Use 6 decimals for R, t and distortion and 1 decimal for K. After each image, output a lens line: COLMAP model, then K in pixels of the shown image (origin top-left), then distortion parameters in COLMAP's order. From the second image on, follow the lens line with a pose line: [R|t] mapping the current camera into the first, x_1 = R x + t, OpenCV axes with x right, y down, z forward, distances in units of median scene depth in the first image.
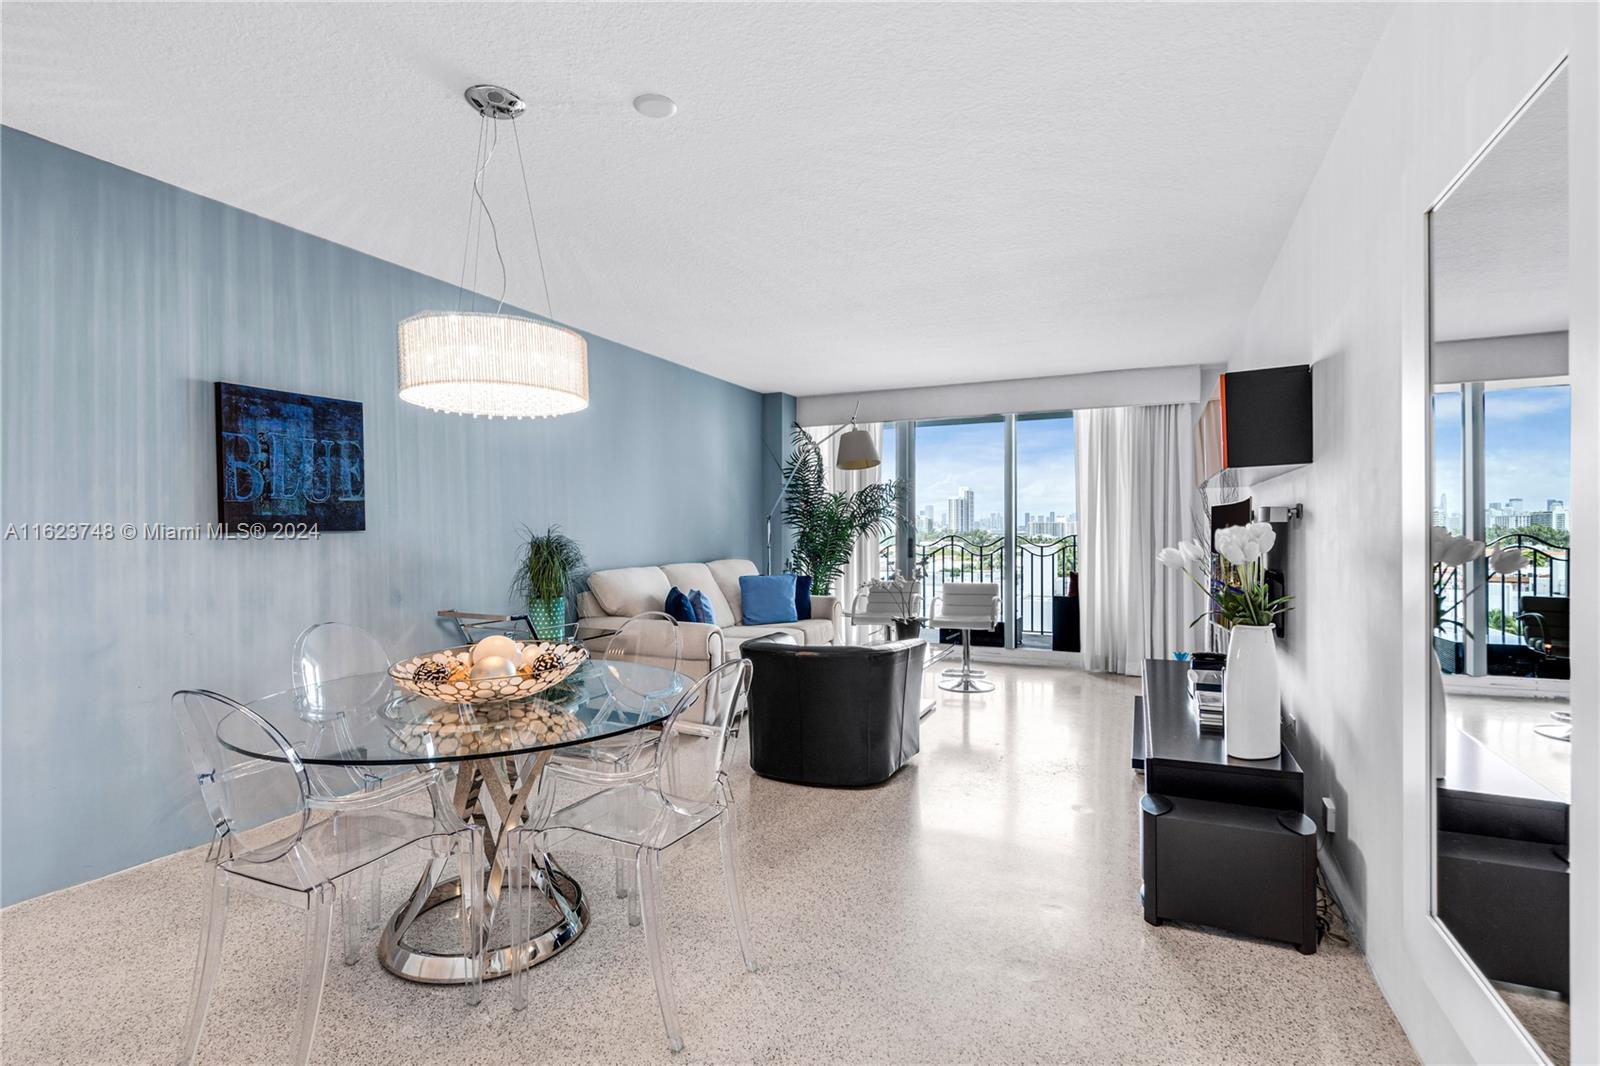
lens RADIAL K [[736.0, 0, 800.0], [0, 736.0, 533.0], [0, 0, 1]] dist [-0.003063, -0.000037]
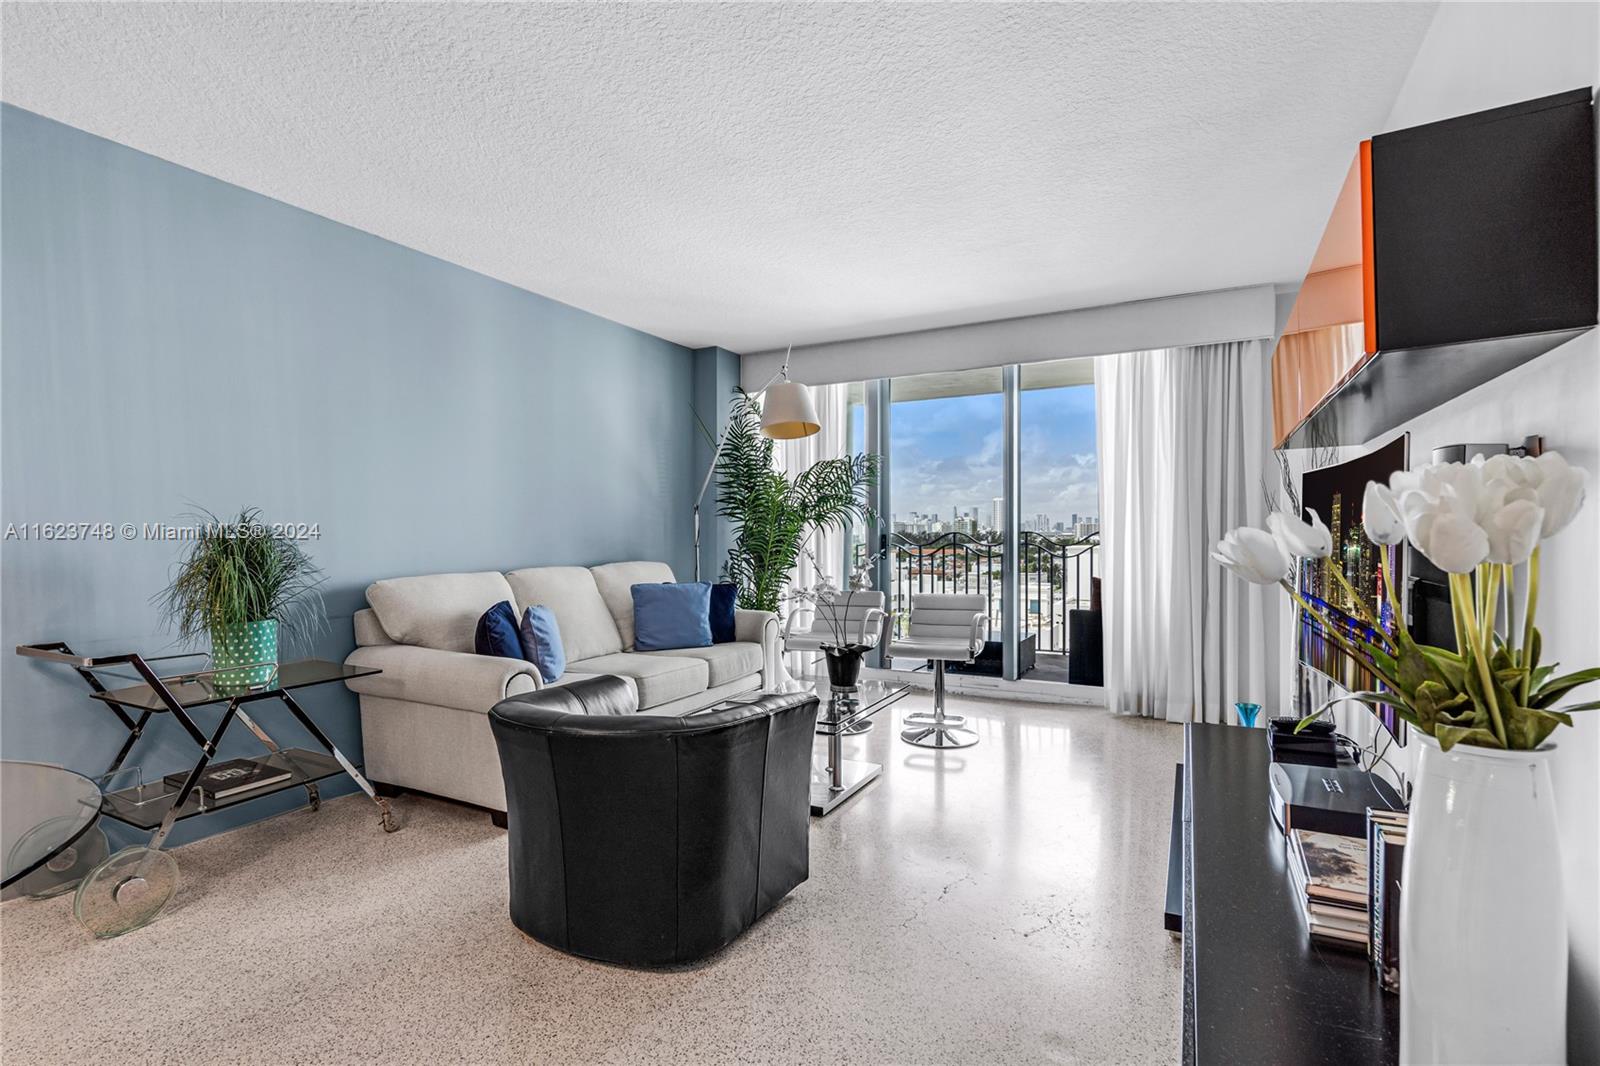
lens RADIAL K [[725.1, 0, 821.9], [0, 725.1, 548.3], [0, 0, 1]] dist [0.000695, 0.000096]
pose [[0.999217, -0.002781, -0.039466, 0.129768], [0.003446, 0.999853, 0.016783, 0.010244], [0.039414, -0.016906, 0.999080, 0.268533]]
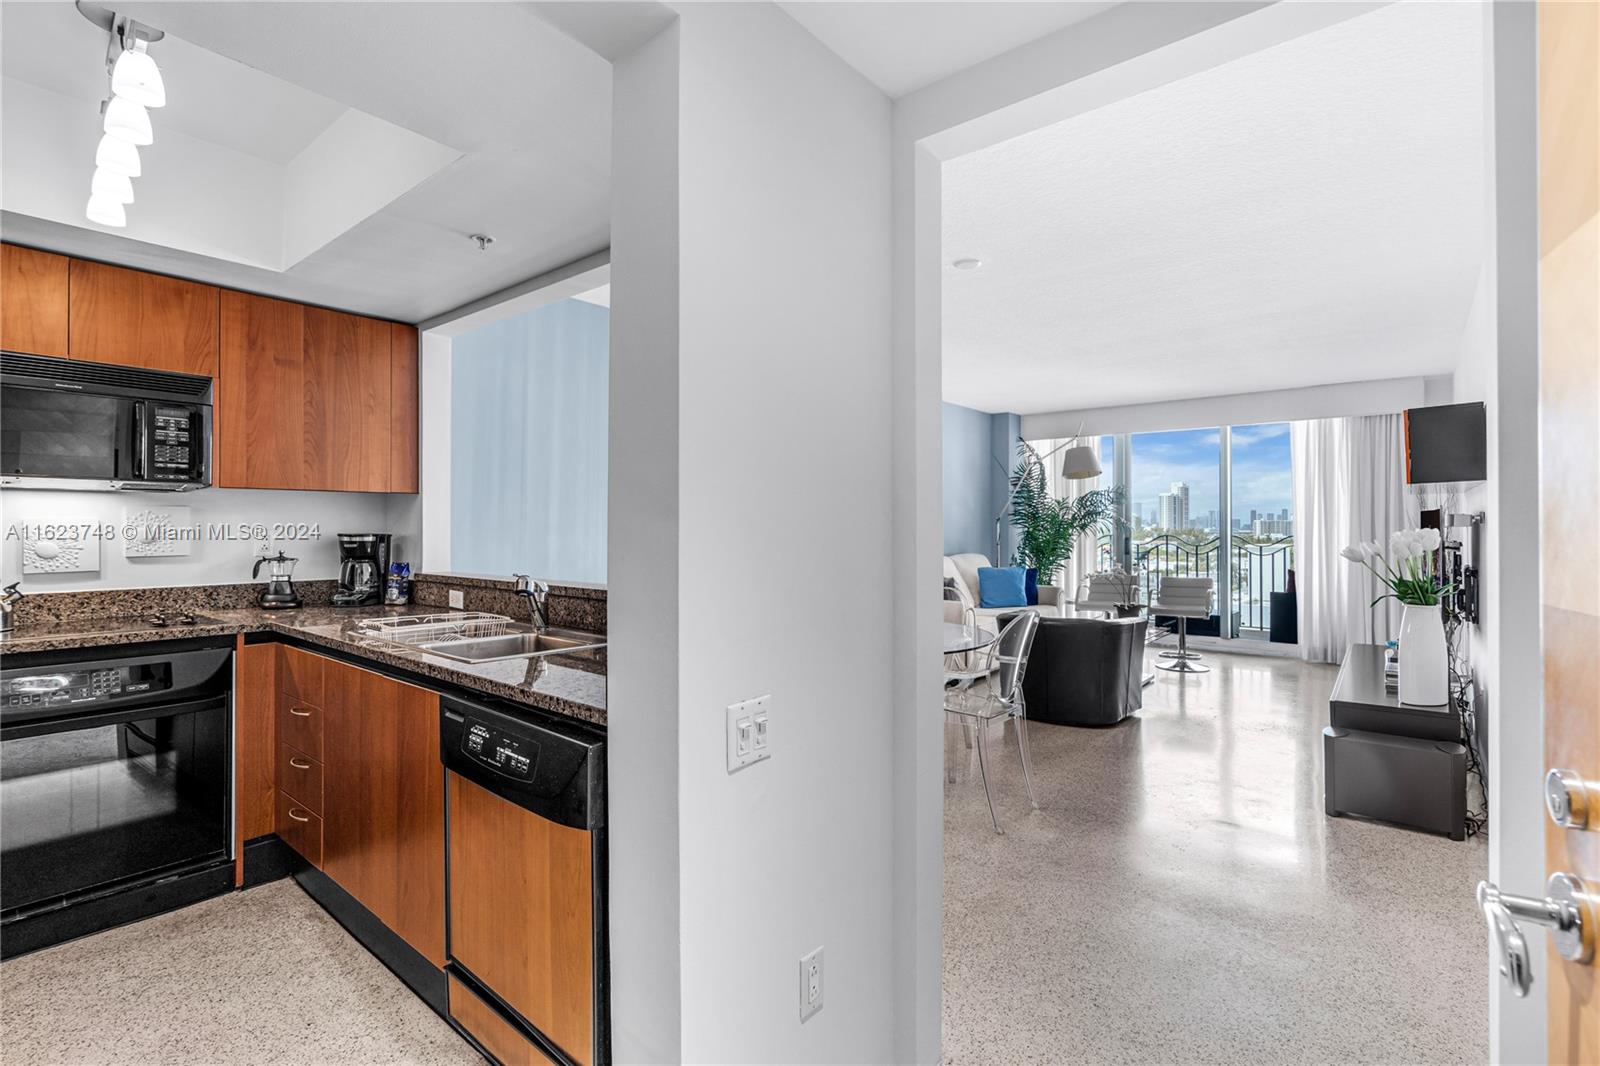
lens RADIAL K [[730.5, 0, 797.7], [0, 730.5, 524.0], [0, 0, 1]] dist [-0.001943, -0.000079]
pose [[0.966437, 0.001984, -0.256898, -0.056994], [-0.004262, 0.999956, -0.008312, -0.002347], [0.256870, 0.009127, 0.966403, -0.237298]]
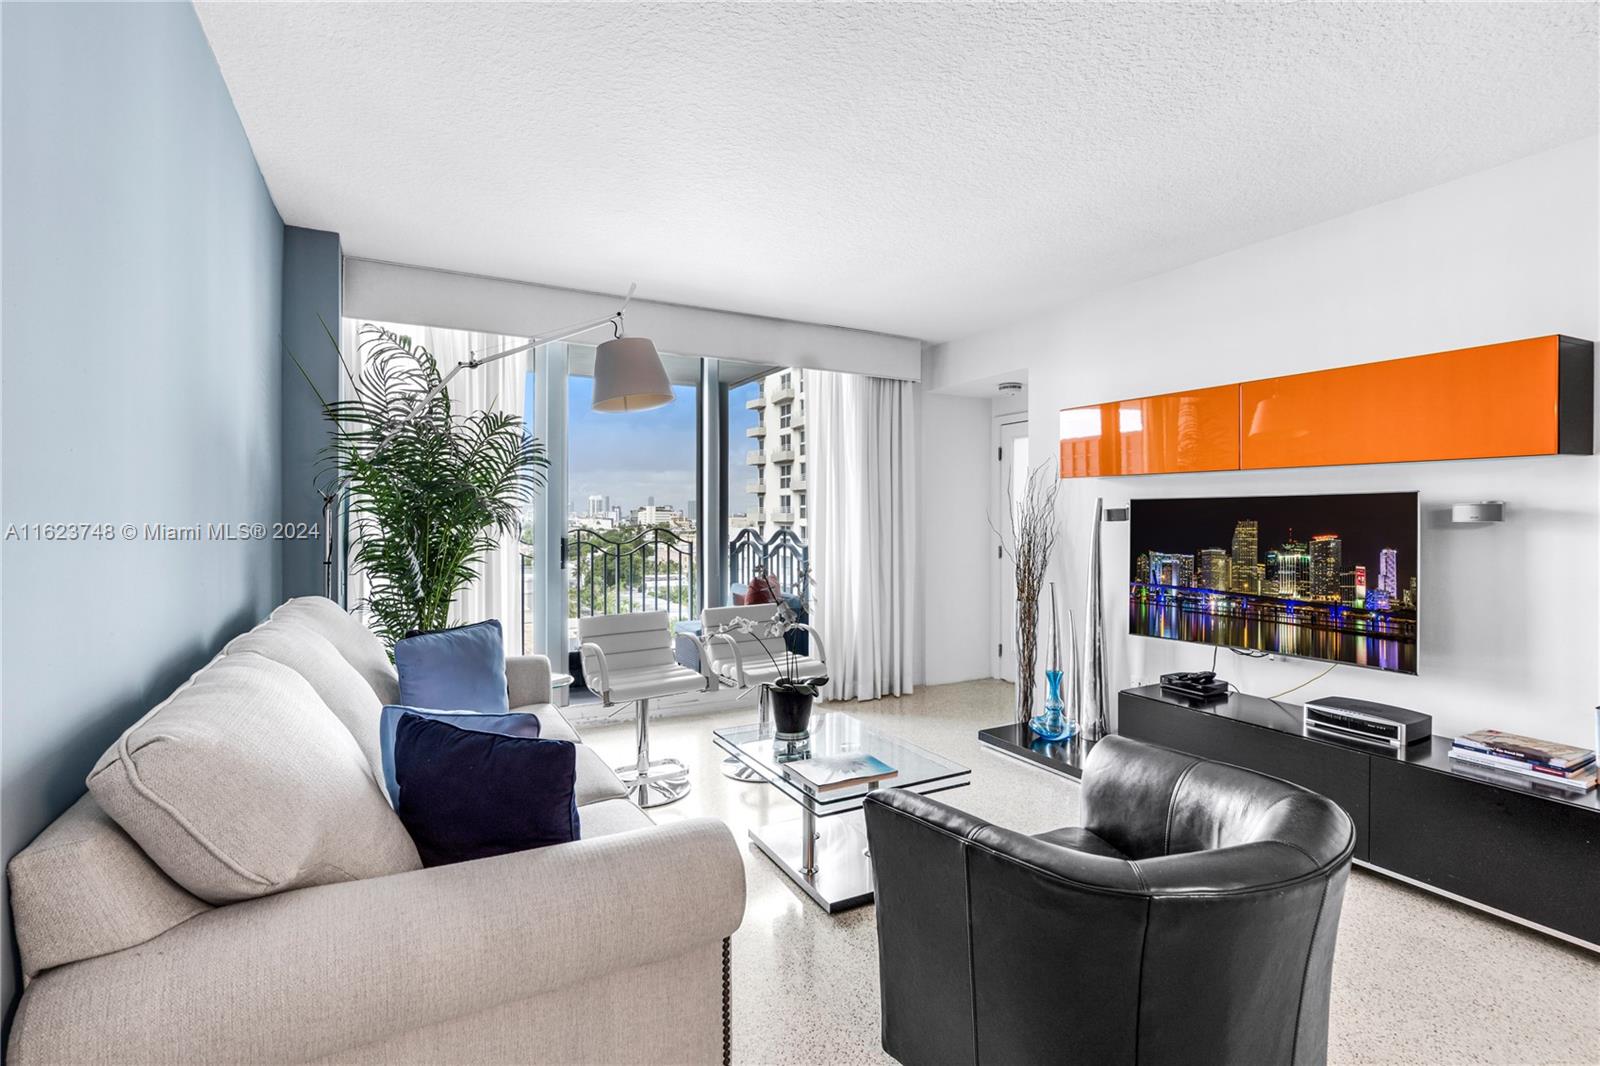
lens RADIAL K [[730.5, 0, 797.7], [0, 730.5, 524.0], [0, 0, 1]] dist [-0.001943, -0.000079]
pose [[0.595140, -0.008397, 0.803578, -0.257428], [0.004367, 0.999964, 0.007215, -0.008182], [-0.803610, -0.000785, 0.595156, 0.547690]]
